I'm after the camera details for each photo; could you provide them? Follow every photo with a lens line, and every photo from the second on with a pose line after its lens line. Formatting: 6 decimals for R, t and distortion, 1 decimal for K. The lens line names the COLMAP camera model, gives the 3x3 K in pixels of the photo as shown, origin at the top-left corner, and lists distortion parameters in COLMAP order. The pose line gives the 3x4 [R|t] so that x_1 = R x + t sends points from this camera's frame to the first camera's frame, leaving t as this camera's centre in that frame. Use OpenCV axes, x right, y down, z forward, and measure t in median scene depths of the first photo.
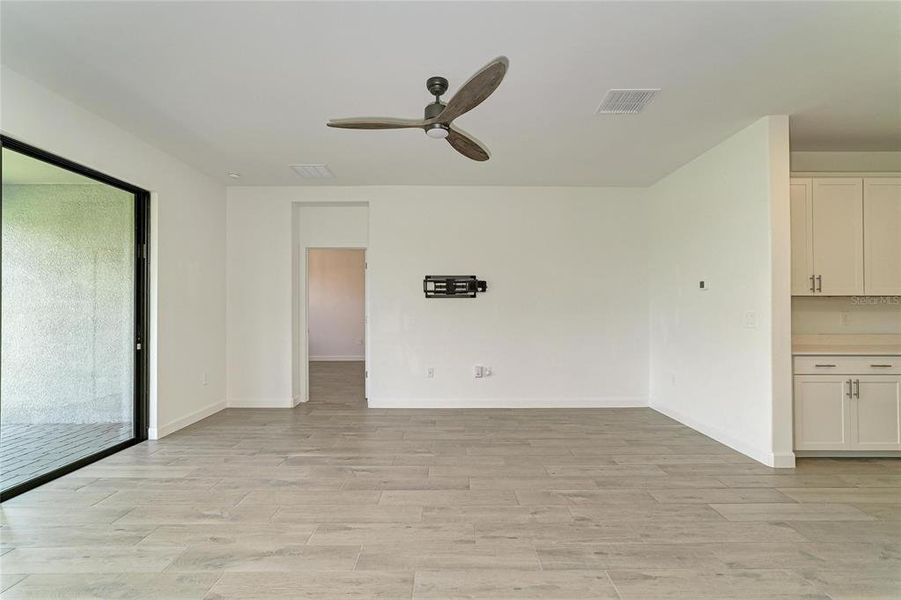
lens RADIAL K [[387.1, 0, 450.7], [0, 387.1, 303.4], [0, 0, 1]] dist [-0.005496, 0.000093]
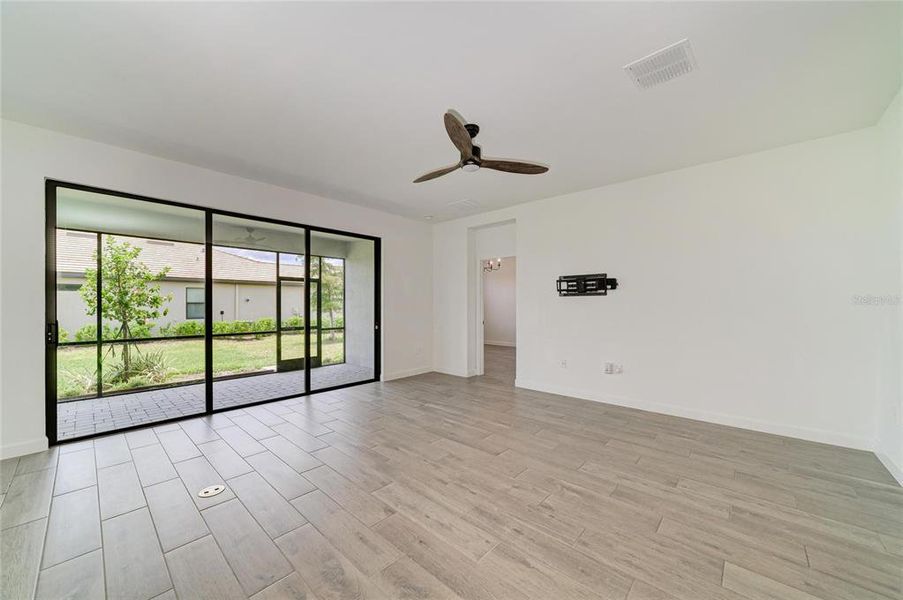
lens RADIAL K [[338.5, 0, 455.2], [0, 338.5, 302.8], [0, 0, 1]] dist [-0.002344, 0.000071]
pose [[0.741192, -0.005050, -0.671274, 0.491597], [0.007898, 0.999968, 0.001198, 0.001224], [0.671247, -0.006190, 0.741208, 0.099084]]
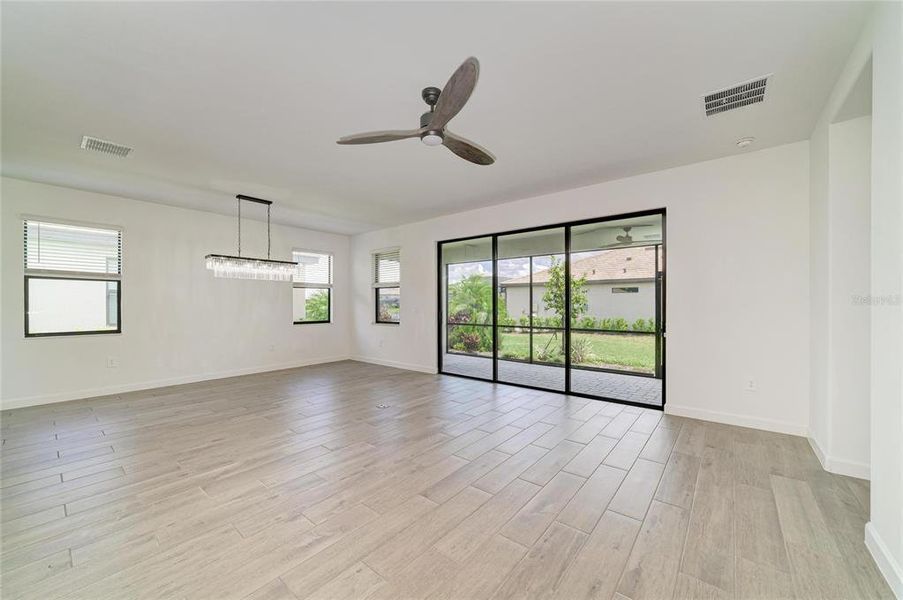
lens RADIAL K [[343.3, 0, 450.3], [0, 343.3, 305.0], [0, 0, 1]] dist [-0.007058, 0.000038]
pose [[-0.638325, 0.003622, -0.769759, 0.480492], [0.007451, 0.999971, -0.001473, 0.011398], [0.769731, -0.006675, -0.638333, 1.184046]]
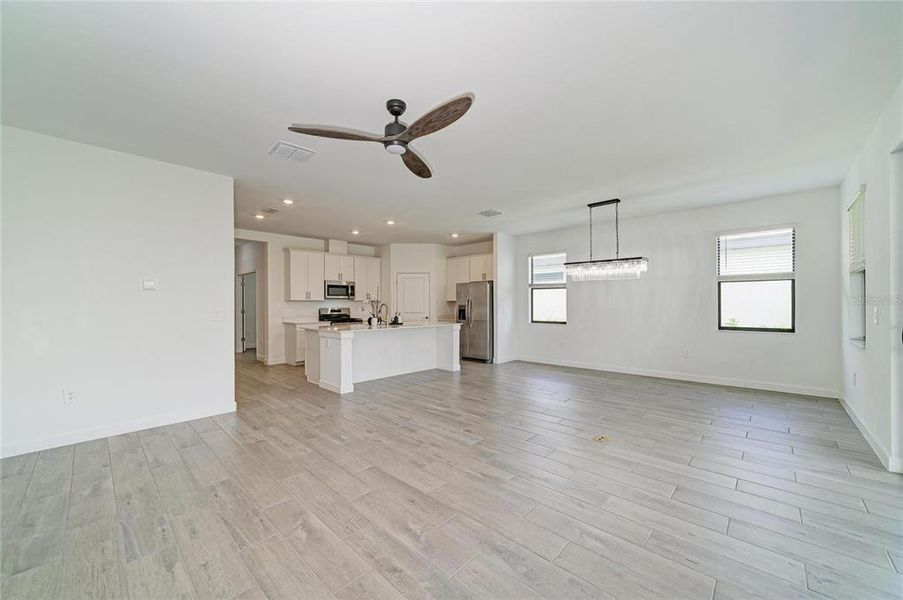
lens RADIAL K [[344.5, 0, 454.0], [0, 344.5, 304.6], [0, 0, 1]] dist [0.001176, 0.000204]
pose [[-0.725480, 0.003845, 0.688233, -0.603767], [-0.000524, 0.999981, -0.006138, 0.011099], [-0.688243, -0.004814, -0.725464, 1.161214]]
